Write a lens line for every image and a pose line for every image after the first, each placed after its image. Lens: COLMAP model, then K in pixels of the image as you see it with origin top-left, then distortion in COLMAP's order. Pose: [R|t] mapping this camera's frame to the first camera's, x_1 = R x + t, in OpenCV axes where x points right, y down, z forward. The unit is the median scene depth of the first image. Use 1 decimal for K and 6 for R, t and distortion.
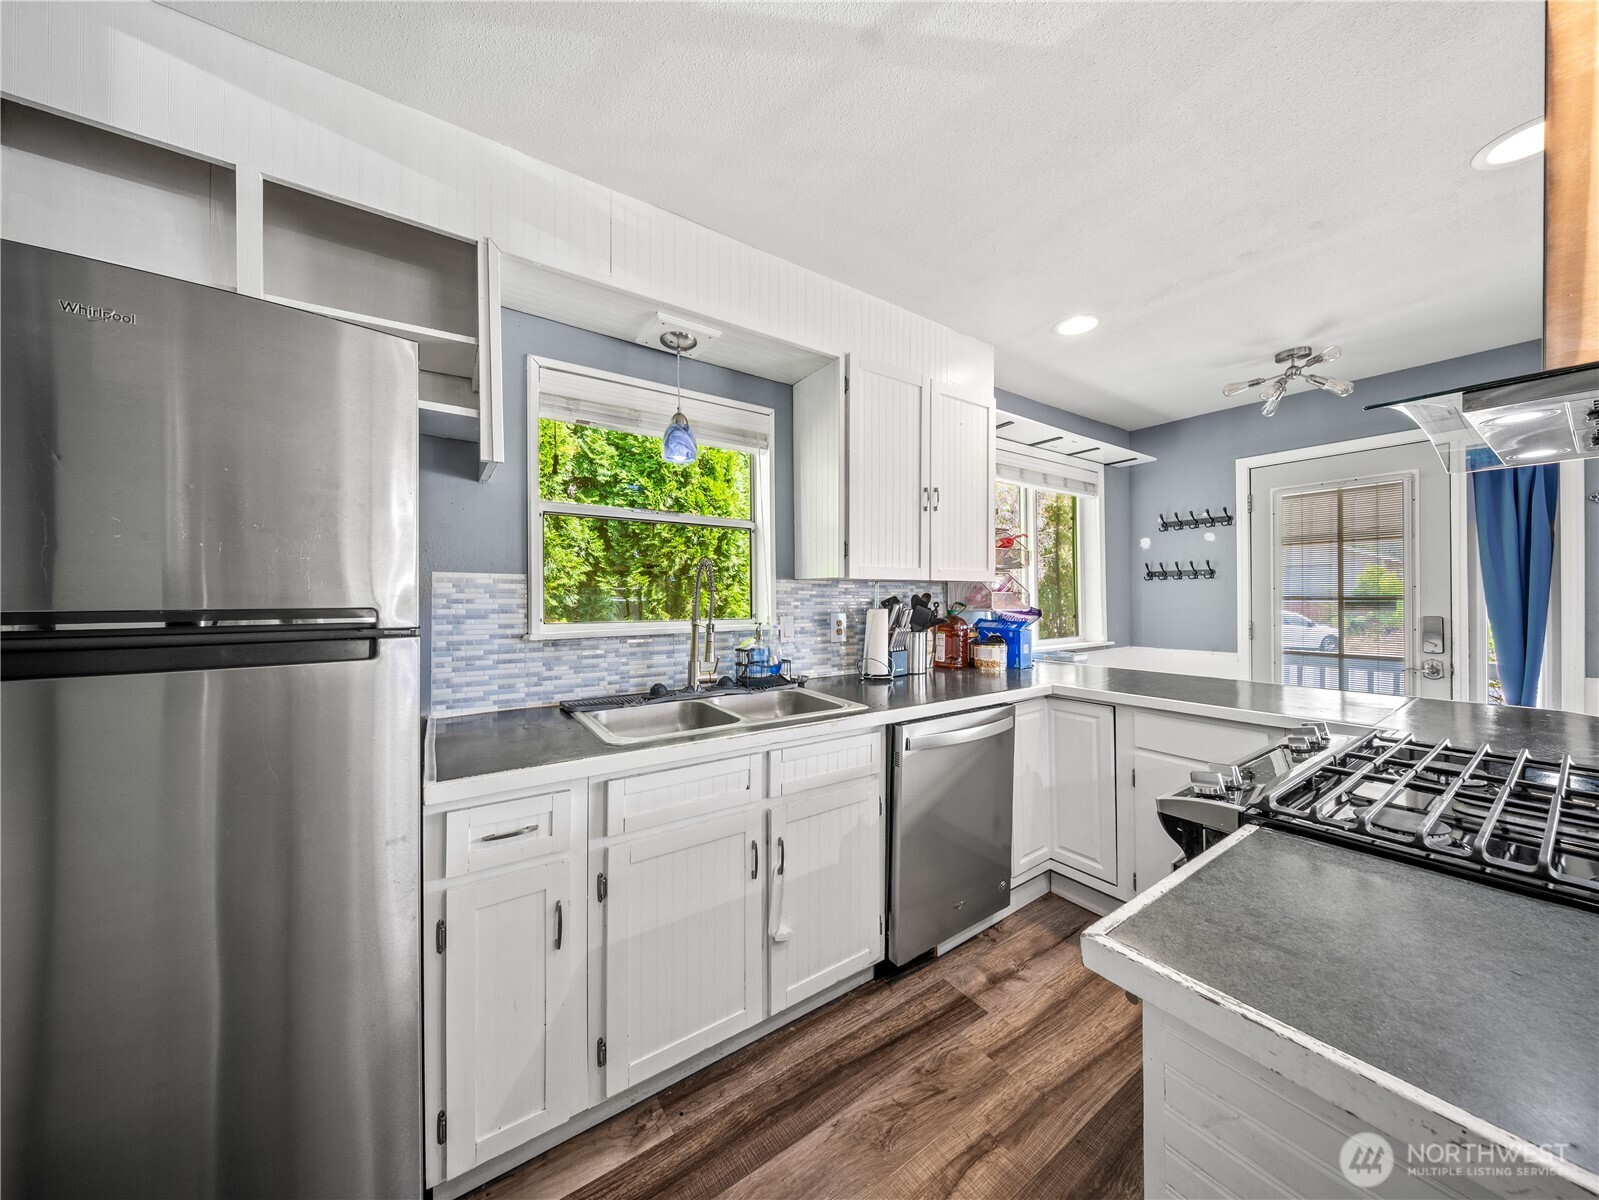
lens RADIAL K [[540.2, 0, 802.5], [0, 540.2, 596.7], [0, 0, 1]] dist [0.013858, -0.008209]
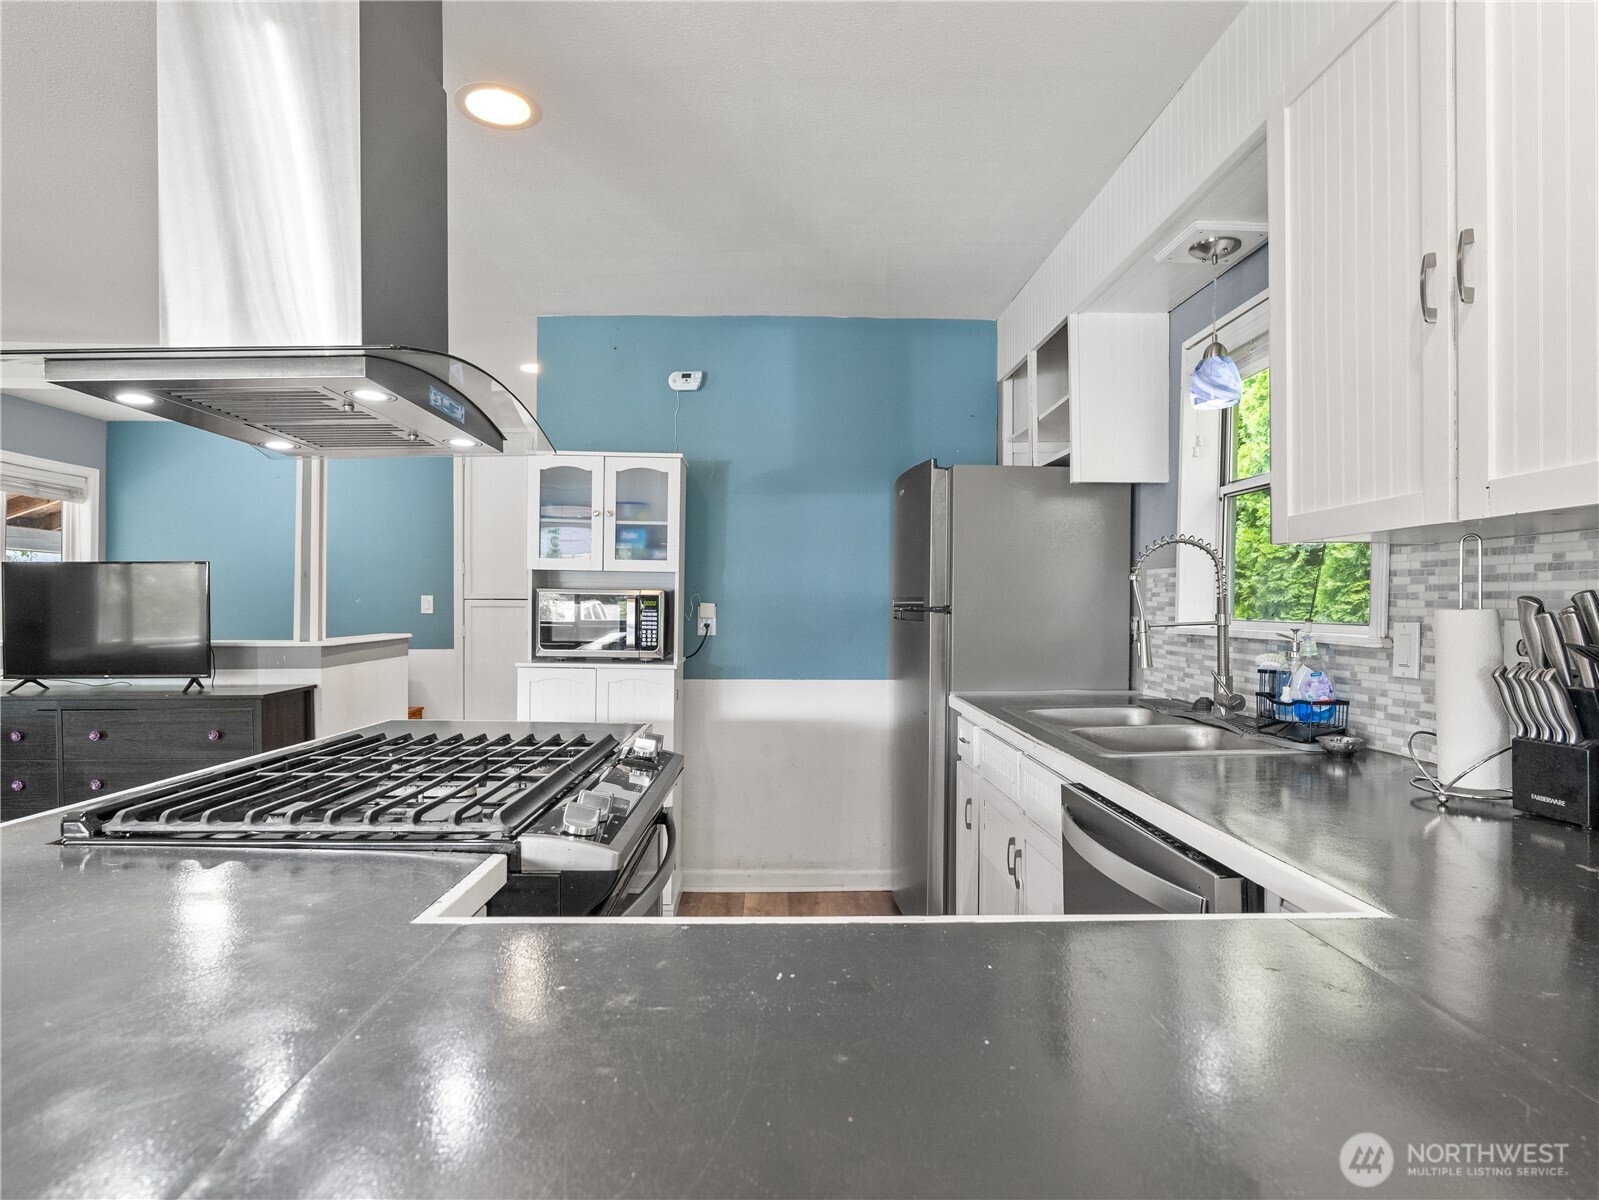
lens RADIAL K [[855.0, 0, 800.0], [0, 855.0, 598.5], [0, 0, 1]] dist [-0.024383, 0.008320]
pose [[-0.534175, -0.003801, -0.845365, 0.915073], [0.001948, 0.999982, -0.005727, 0.018530], [0.845372, -0.004706, -0.534158, 0.971400]]
